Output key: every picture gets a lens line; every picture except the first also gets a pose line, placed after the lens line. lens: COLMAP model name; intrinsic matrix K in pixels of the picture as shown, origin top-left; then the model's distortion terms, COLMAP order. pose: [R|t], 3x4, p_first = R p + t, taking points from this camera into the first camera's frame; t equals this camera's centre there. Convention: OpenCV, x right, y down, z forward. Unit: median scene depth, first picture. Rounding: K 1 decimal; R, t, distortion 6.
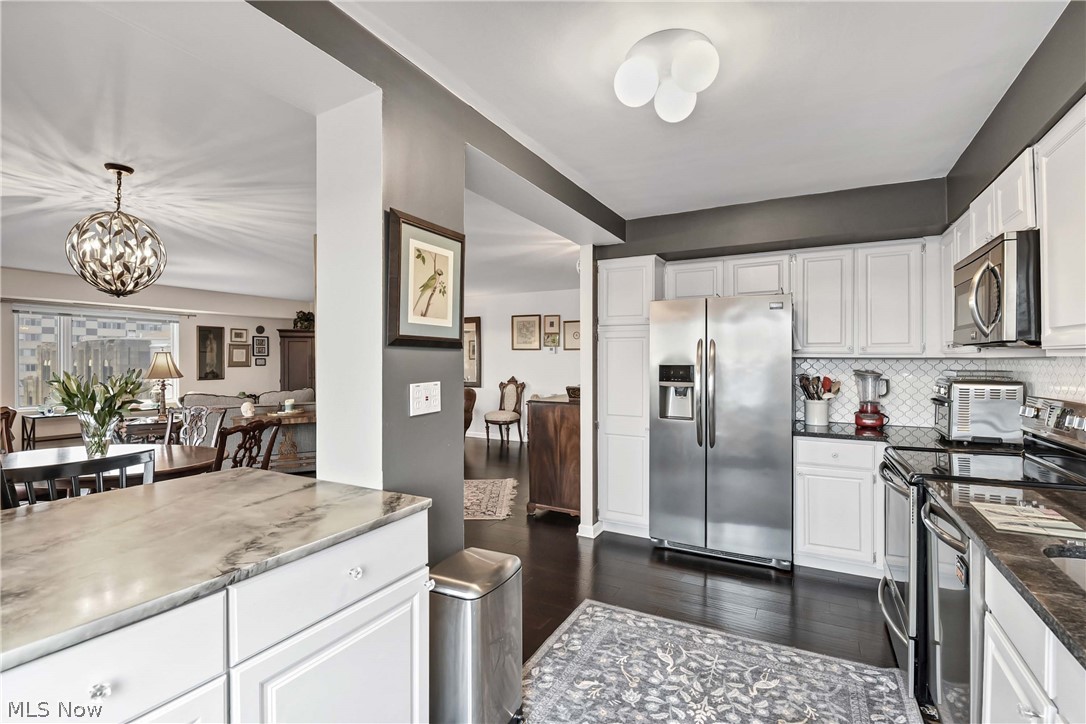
lens RADIAL K [[488.6, 0, 531.0], [0, 488.6, 352.8], [0, 0, 1]] dist [-0.008996, -0.006494]
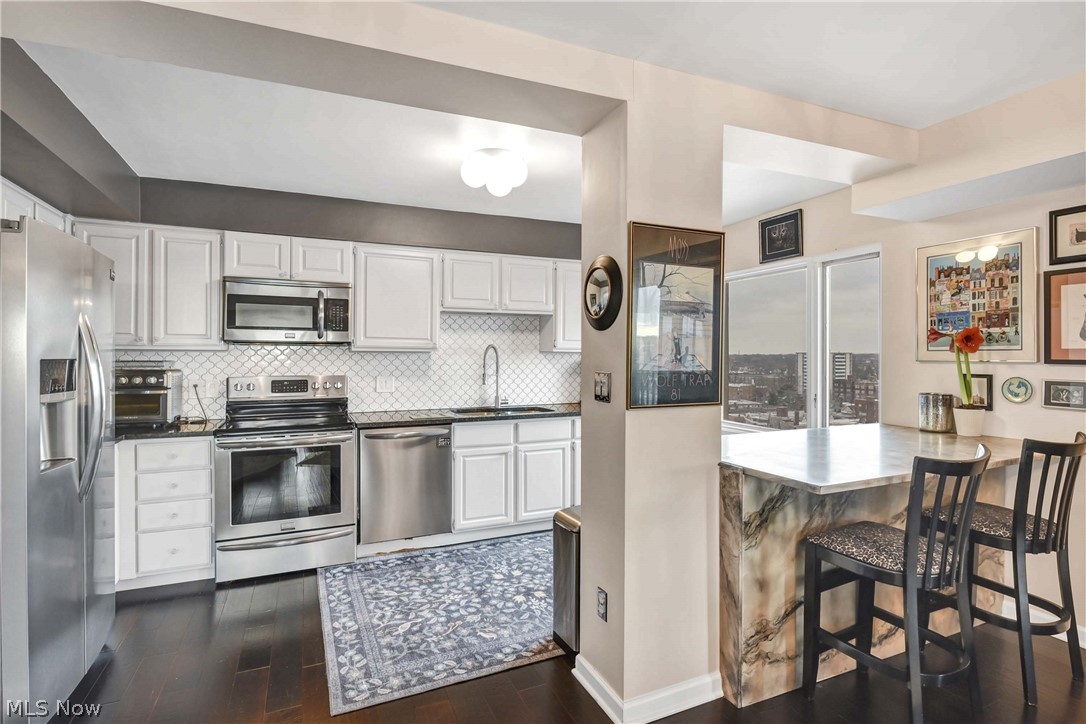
lens RADIAL K [[535.9, 0, 541.1], [0, 535.9, 356.0], [0, 0, 1]] dist [0.001828, -0.005394]
pose [[-0.795577, -0.002657, 0.605847, -0.544057], [-0.011563, 0.999875, -0.010799, 0.027686], [-0.605742, -0.015597, -0.795508, 1.408116]]
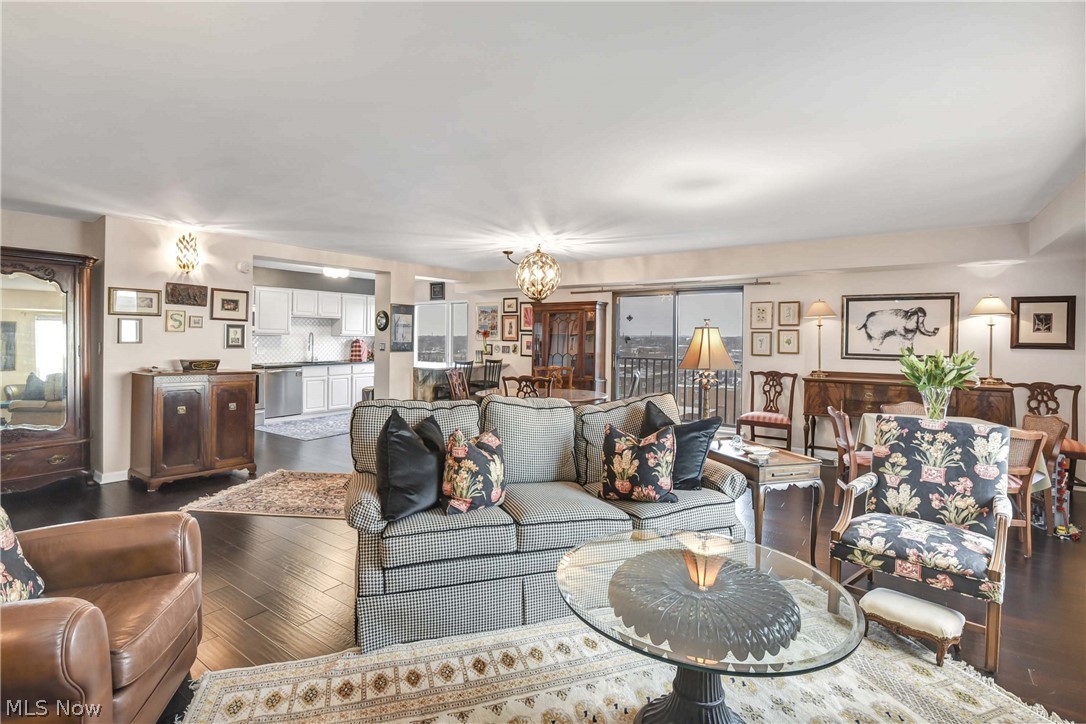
lens RADIAL K [[501.7, 0, 517.5], [0, 501.7, 335.7], [0, 0, 1]] dist [0.001239, -0.005861]
pose [[-0.991683, -0.008678, 0.128409, -1.171133], [-0.011035, 0.999783, -0.017658, 0.042728], [-0.128228, -0.018928, -0.991564, 3.210054]]
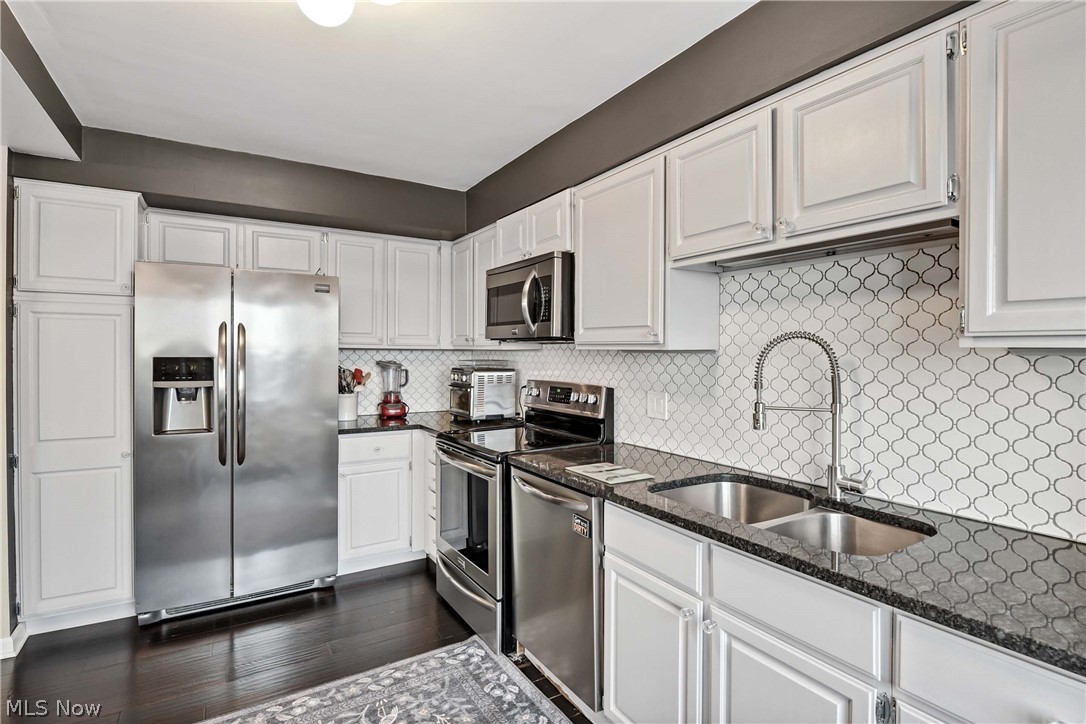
lens RADIAL K [[535.9, 0, 566.8], [0, 535.9, 351.4], [0, 0, 1]] dist [0.001828, -0.005394]
pose [[0.488410, 0.002449, 0.872611, -0.148477], [-0.017263, 0.999827, 0.006856, 0.002417], [-0.872443, -0.018412, 0.488368, 0.181291]]
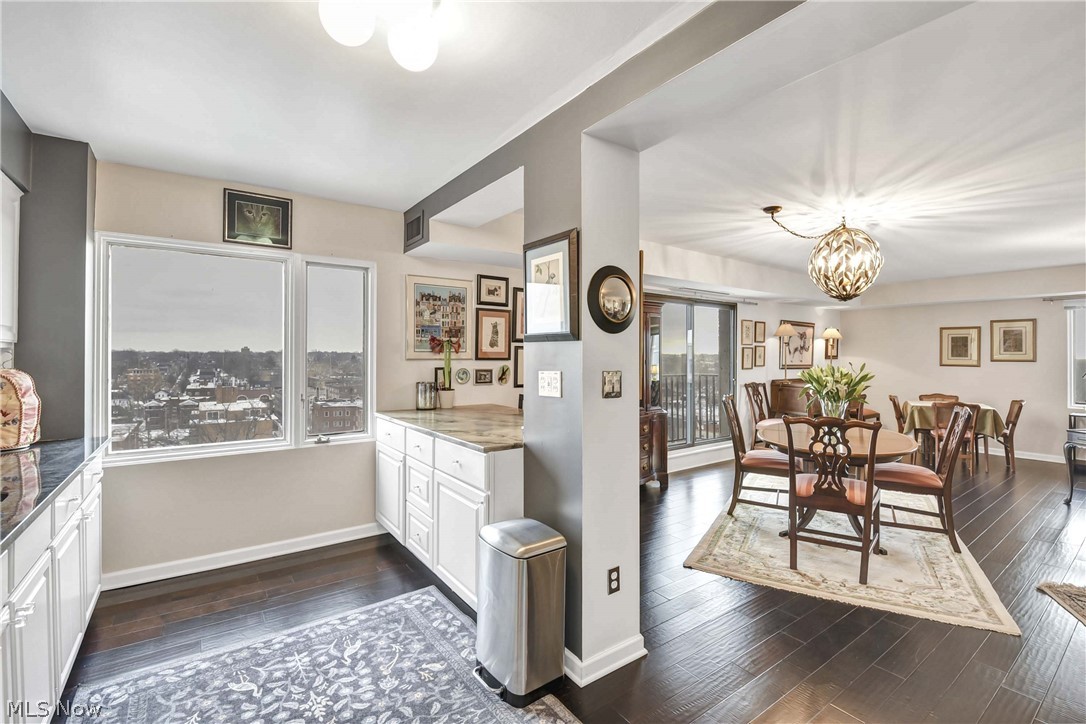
lens RADIAL K [[488.6, 0, 557.6], [0, 488.6, 356.4], [0, 0, 1]] dist [-0.008996, -0.006494]
pose [[-0.405022, -0.001047, -0.914306, 0.578103], [0.011254, 0.999918, -0.006130, 0.021973], [0.914238, -0.012773, -0.404977, 0.982850]]
